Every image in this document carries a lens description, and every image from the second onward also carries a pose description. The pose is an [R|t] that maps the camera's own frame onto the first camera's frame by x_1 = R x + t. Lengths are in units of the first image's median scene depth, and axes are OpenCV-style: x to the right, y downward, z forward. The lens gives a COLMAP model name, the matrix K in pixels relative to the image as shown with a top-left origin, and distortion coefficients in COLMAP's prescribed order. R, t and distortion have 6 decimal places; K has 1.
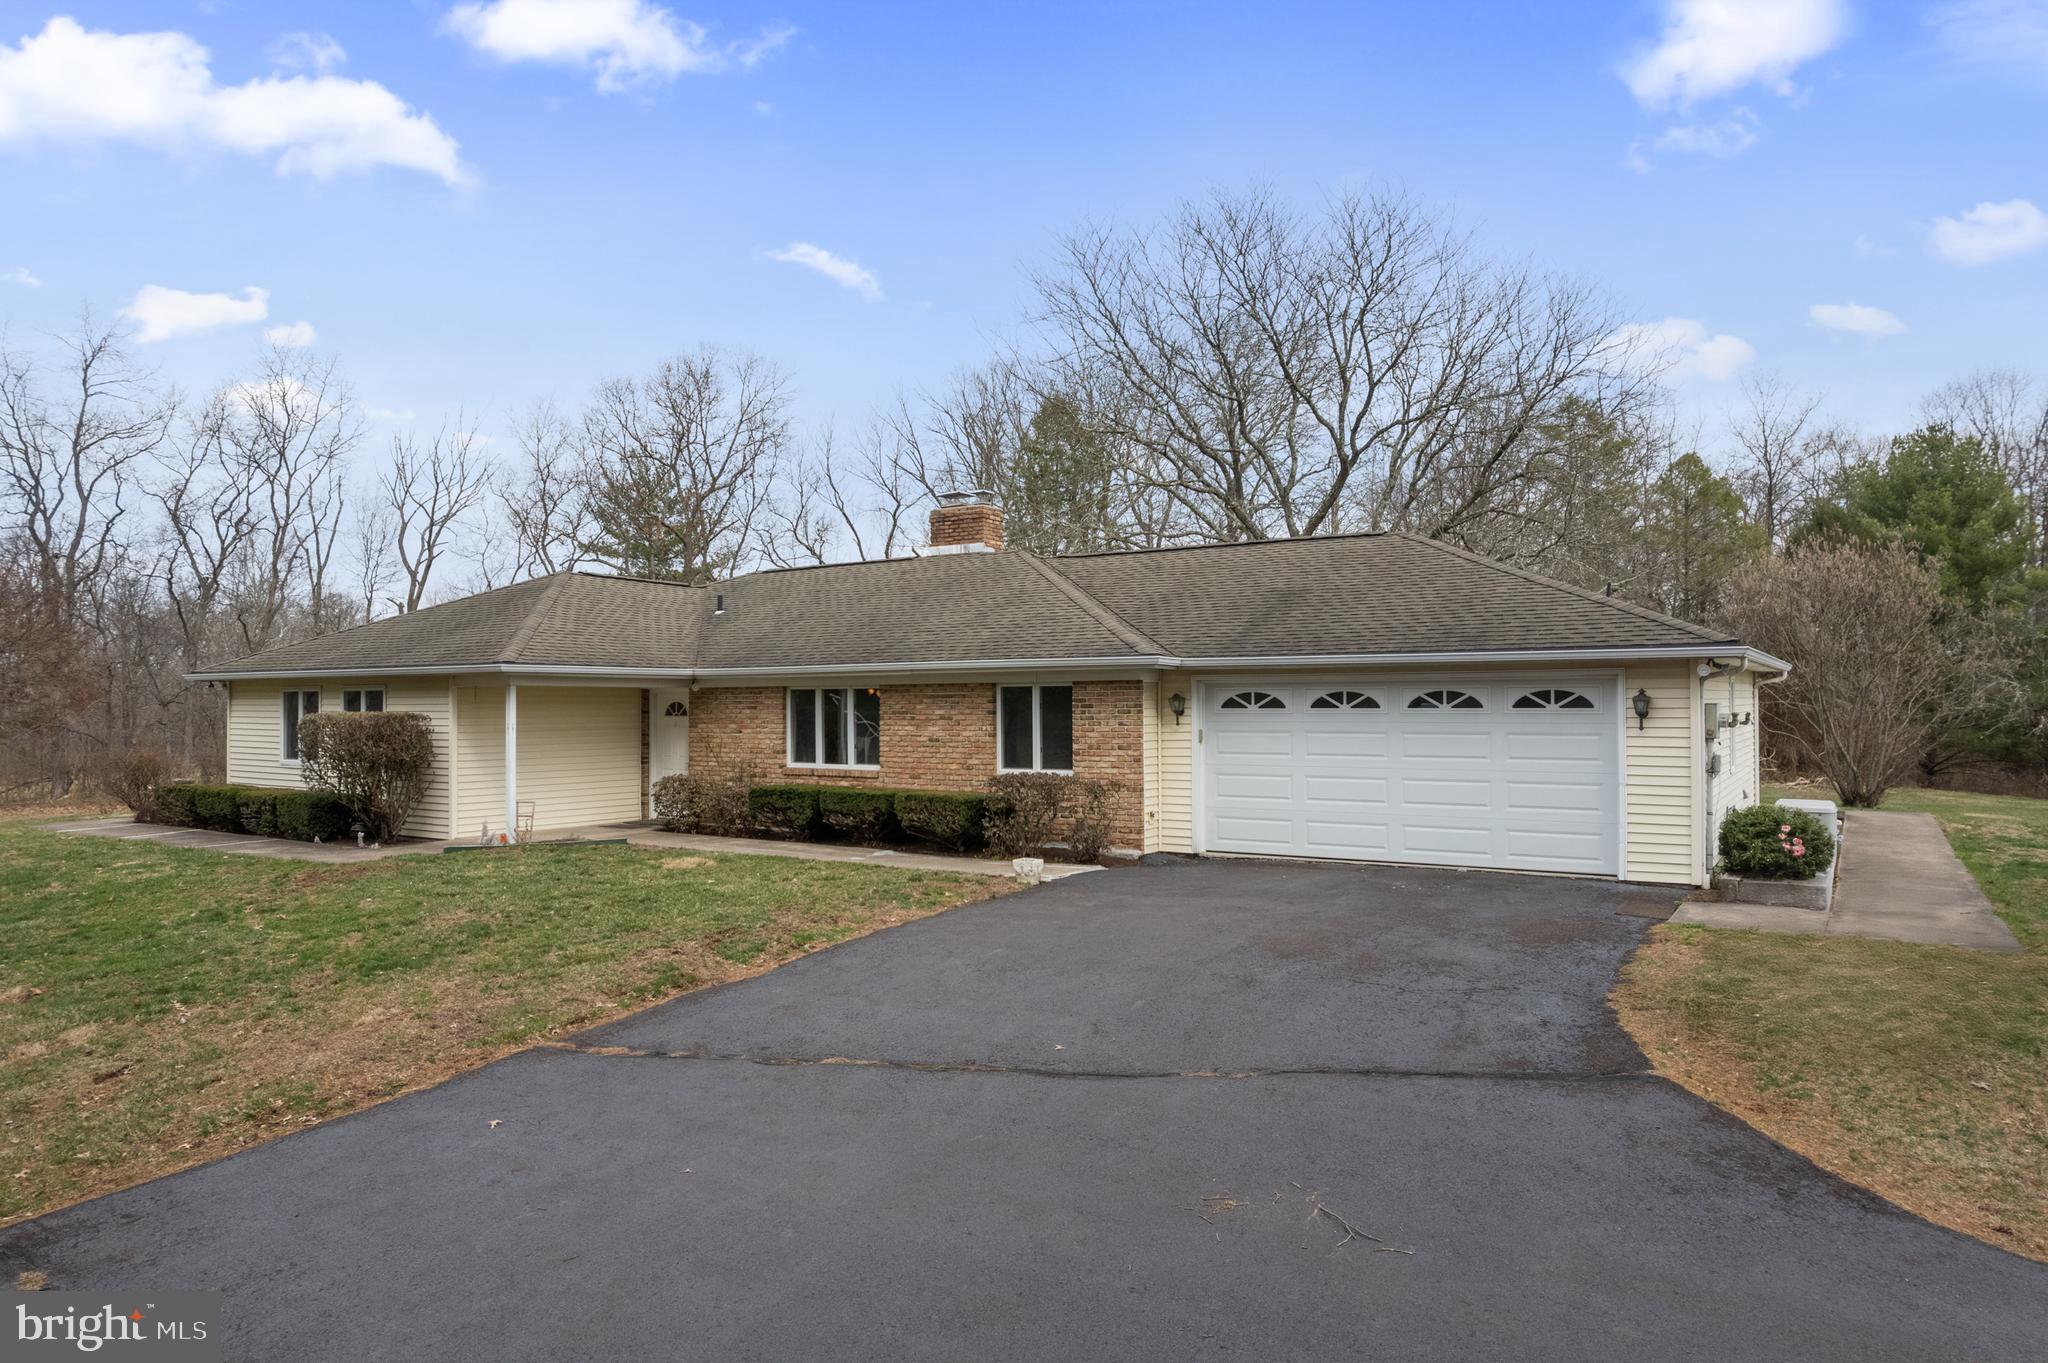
lens RADIAL K [[1308.0, 0, 1024.0], [0, 1308.0, 681.5], [0, 0, 1]] dist [-0.068072, 0.055203]
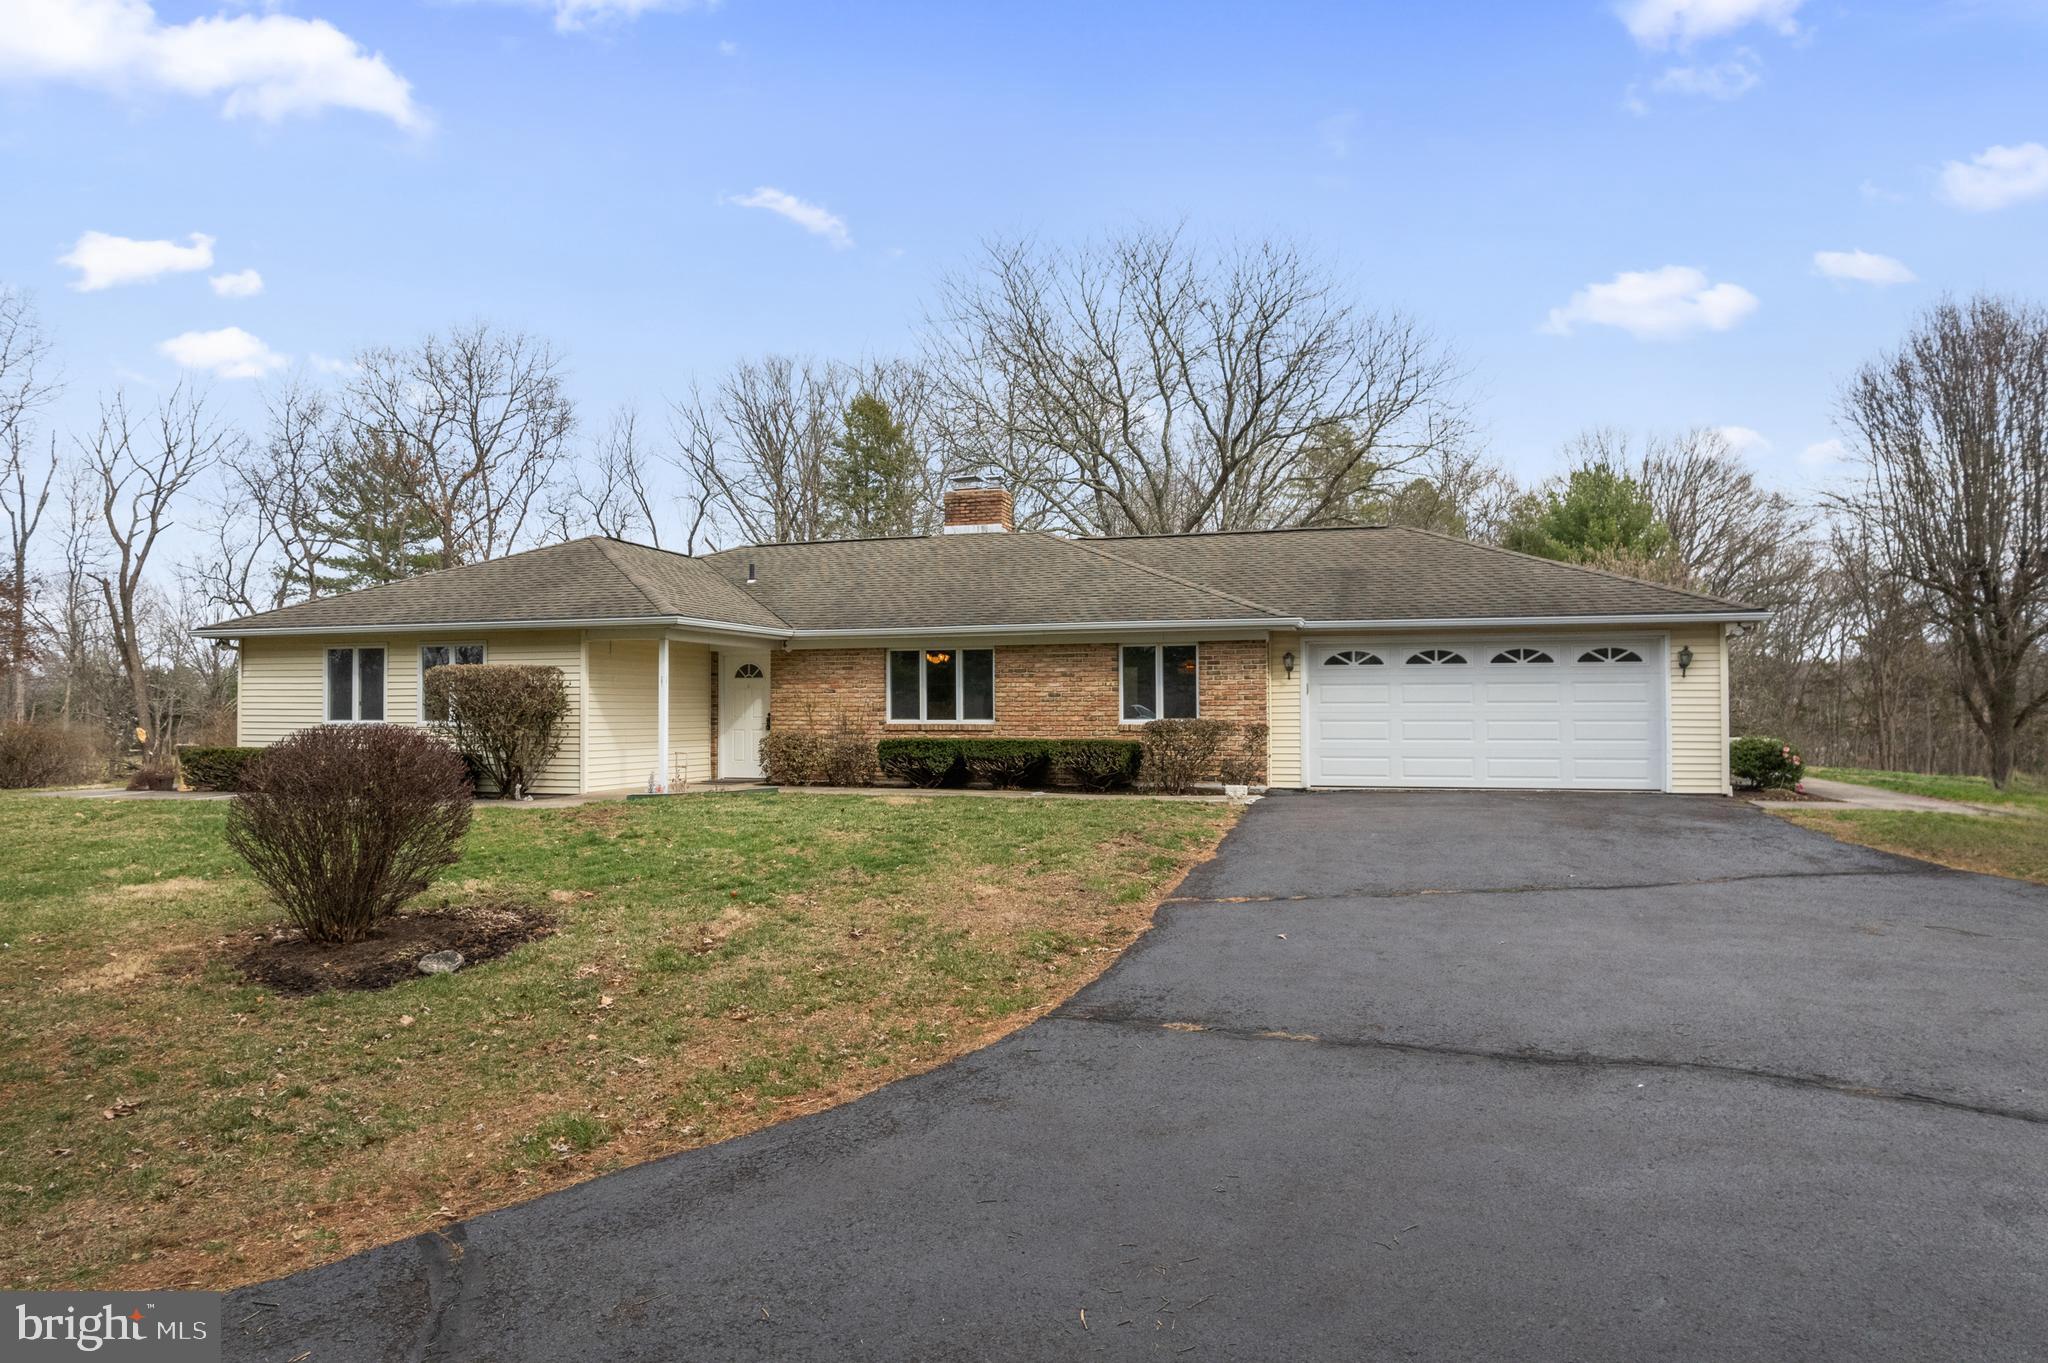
lens RADIAL K [[1315.7, 0, 1024.0], [0, 1315.7, 681.5], [0, 0, 1]] dist [-0.077489, 0.067255]
pose [[0.962149, 0.007589, 0.272419, -0.390164], [-0.005695, 0.999954, -0.007741, 0.041426], [-0.272465, 0.005896, 0.962148, -0.061846]]
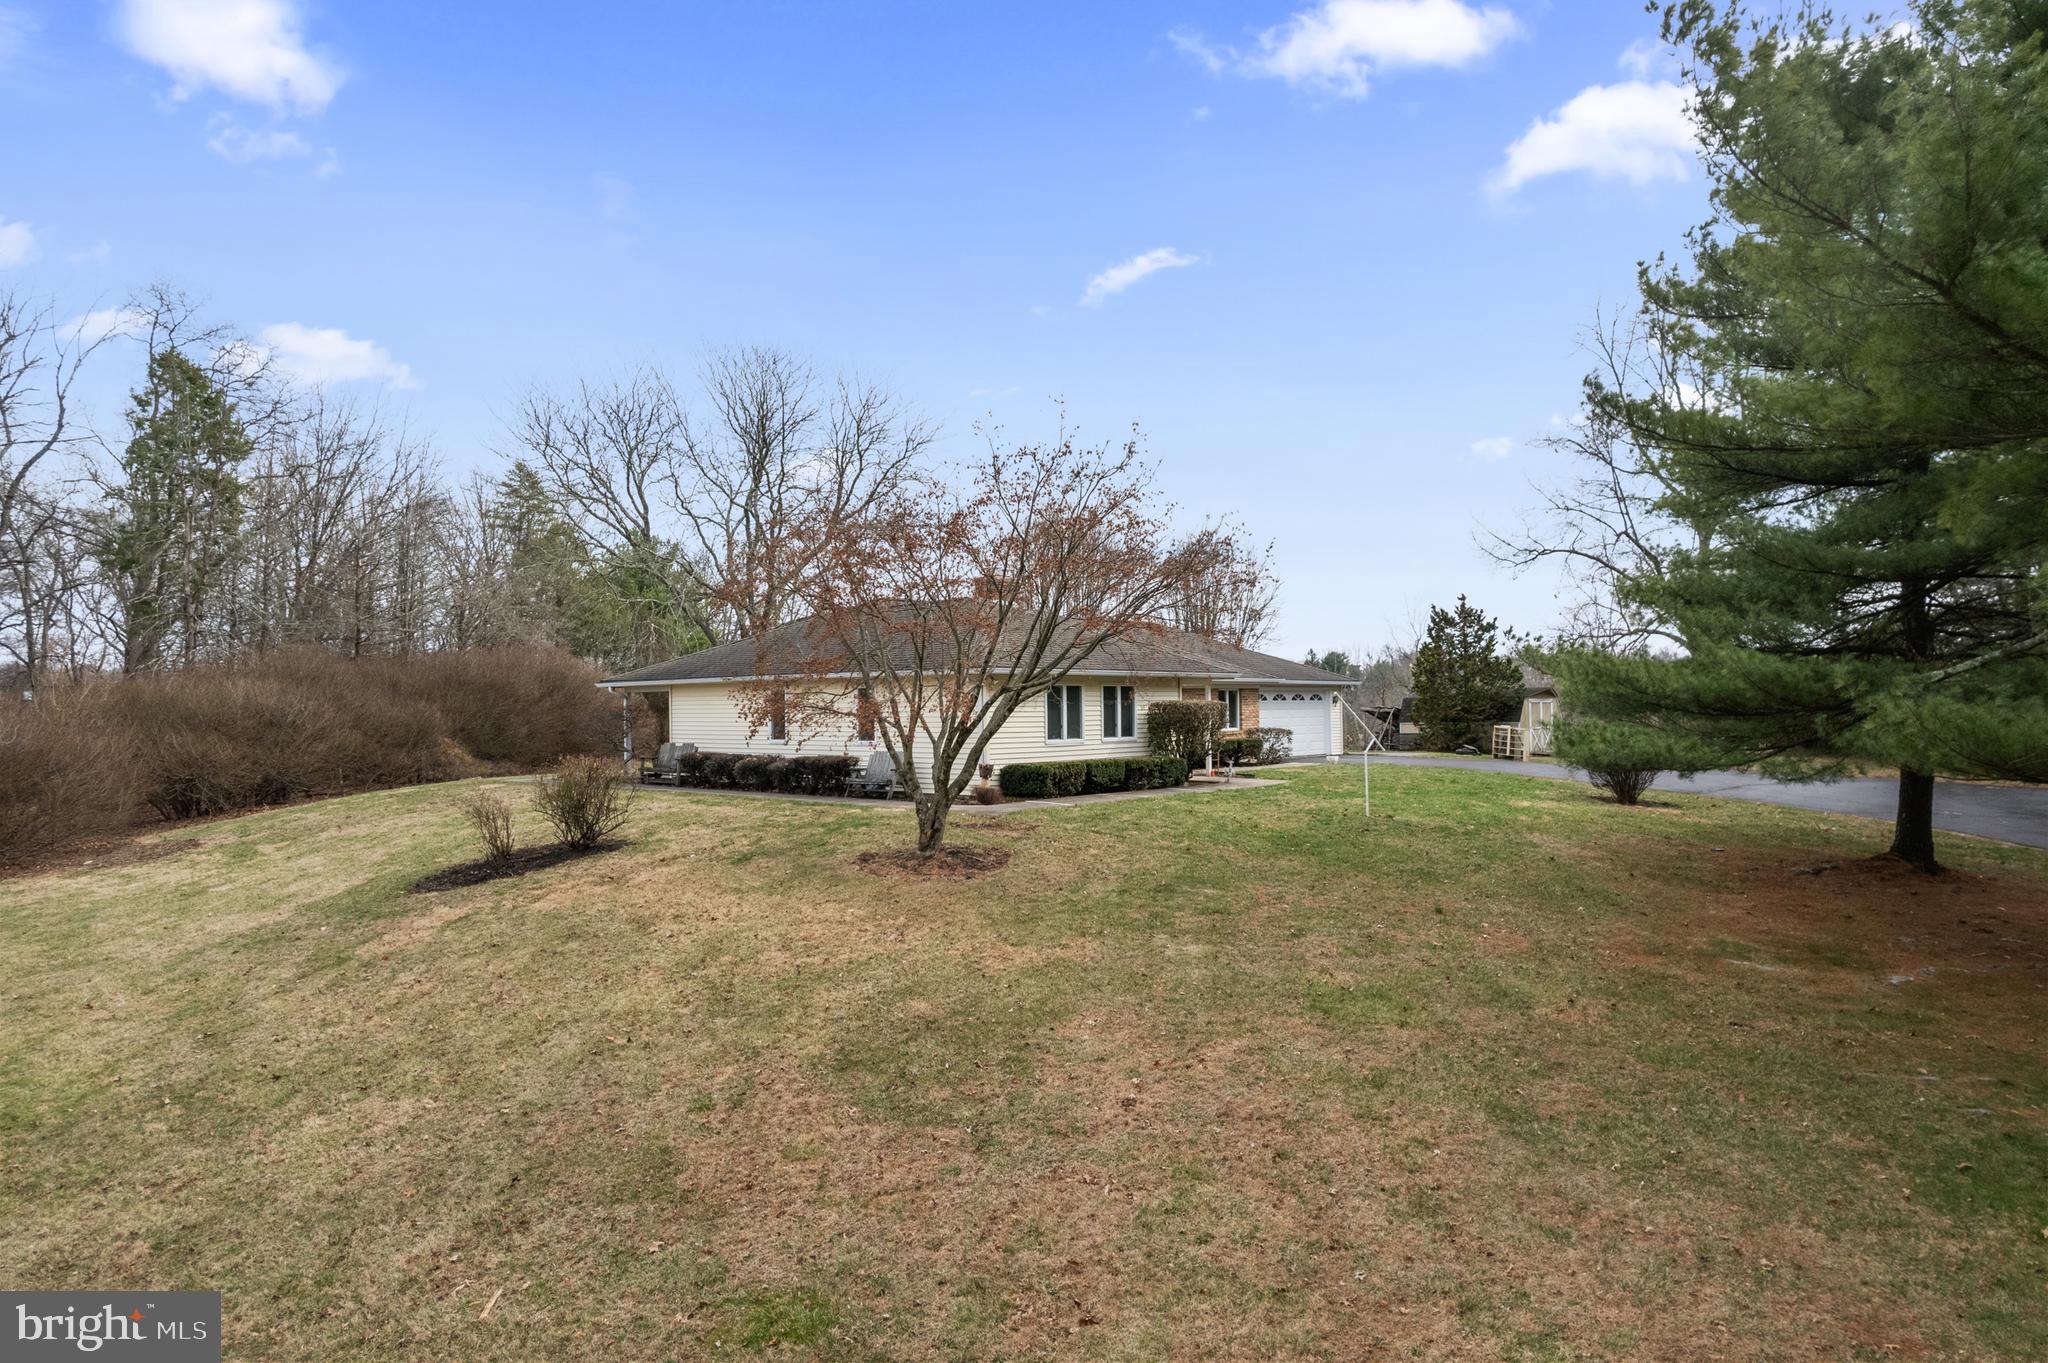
lens RADIAL K [[1315.7, 0, 1024.0], [0, 1315.7, 681.5], [0, 0, 1]] dist [-0.077489, 0.067255]
pose [[0.125191, 0.020418, 0.991923, -2.127351], [-0.006329, 0.999784, -0.019781, 0.033363], [-0.992112, -0.003801, 0.125293, 1.009974]]
